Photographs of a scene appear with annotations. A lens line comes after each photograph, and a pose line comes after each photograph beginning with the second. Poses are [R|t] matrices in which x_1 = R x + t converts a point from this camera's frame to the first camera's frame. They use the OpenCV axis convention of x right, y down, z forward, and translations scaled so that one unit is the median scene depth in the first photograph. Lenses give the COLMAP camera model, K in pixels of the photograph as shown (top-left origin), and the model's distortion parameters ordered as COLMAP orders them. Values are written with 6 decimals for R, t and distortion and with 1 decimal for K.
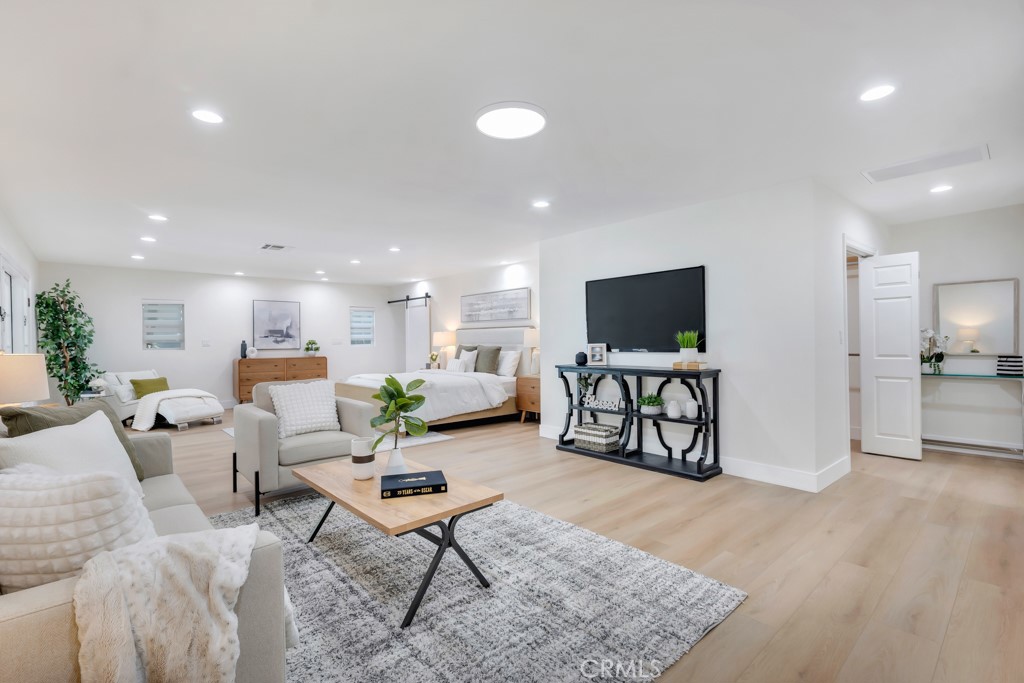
lens RADIAL K [[467.7, 0, 512.7], [0, 467.7, 340.6], [0, 0, 1]] dist [0.001208, -0.000455]
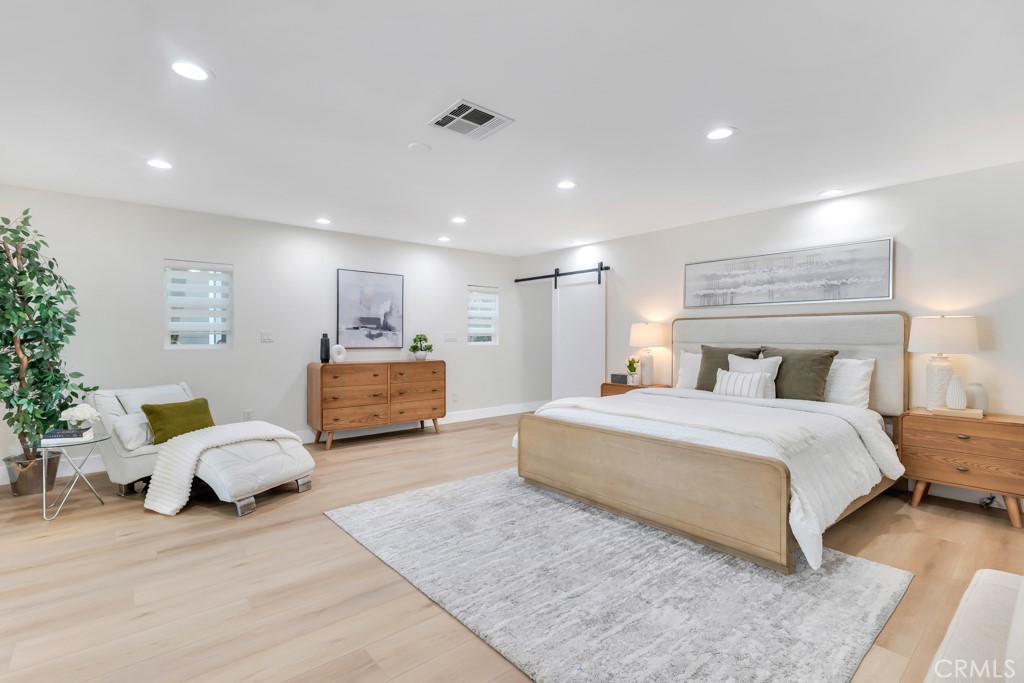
lens RADIAL K [[467.7, 0, 507.5], [0, 467.7, 341.0], [0, 0, 1]] dist [0.001208, -0.000455]
pose [[0.999615, 0.012920, -0.024563, -0.378868], [-0.012814, 0.999908, 0.004492, 0.004383], [0.024619, -0.004176, 0.999688, 0.464618]]
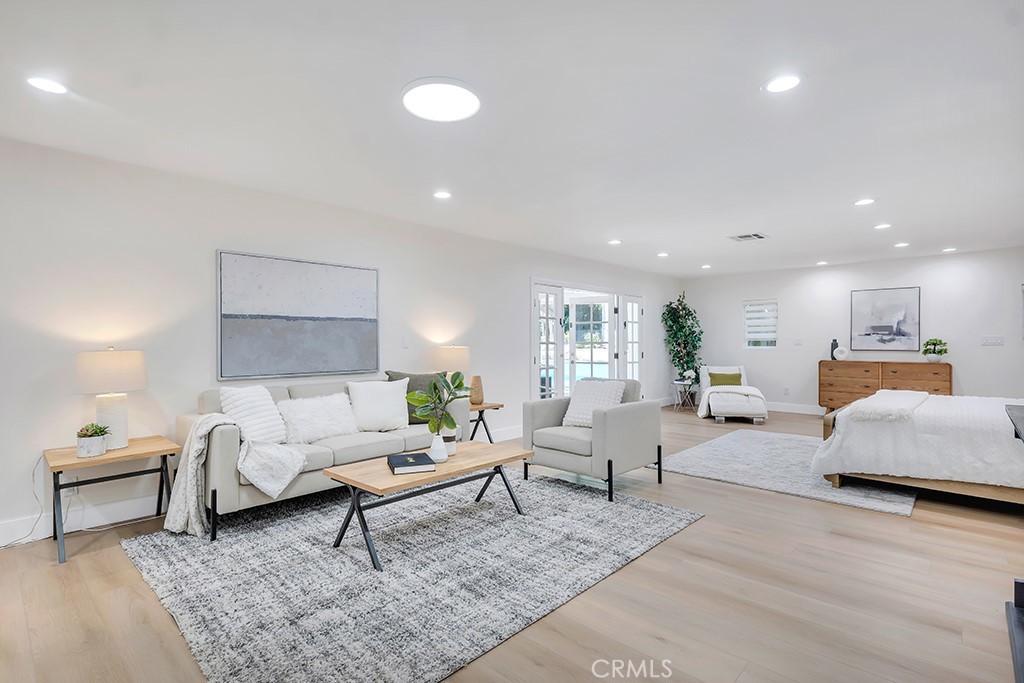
lens RADIAL K [[496.6, 0, 507.2], [0, 496.6, 339.5], [0, 0, 1]] dist [0.018422, 0.000024]
pose [[0.075408, 0.005721, -0.997136, 0.359087], [0.000809, 0.999983, 0.005799, -0.006691], [0.997152, -0.001244, 0.075402, 0.384345]]
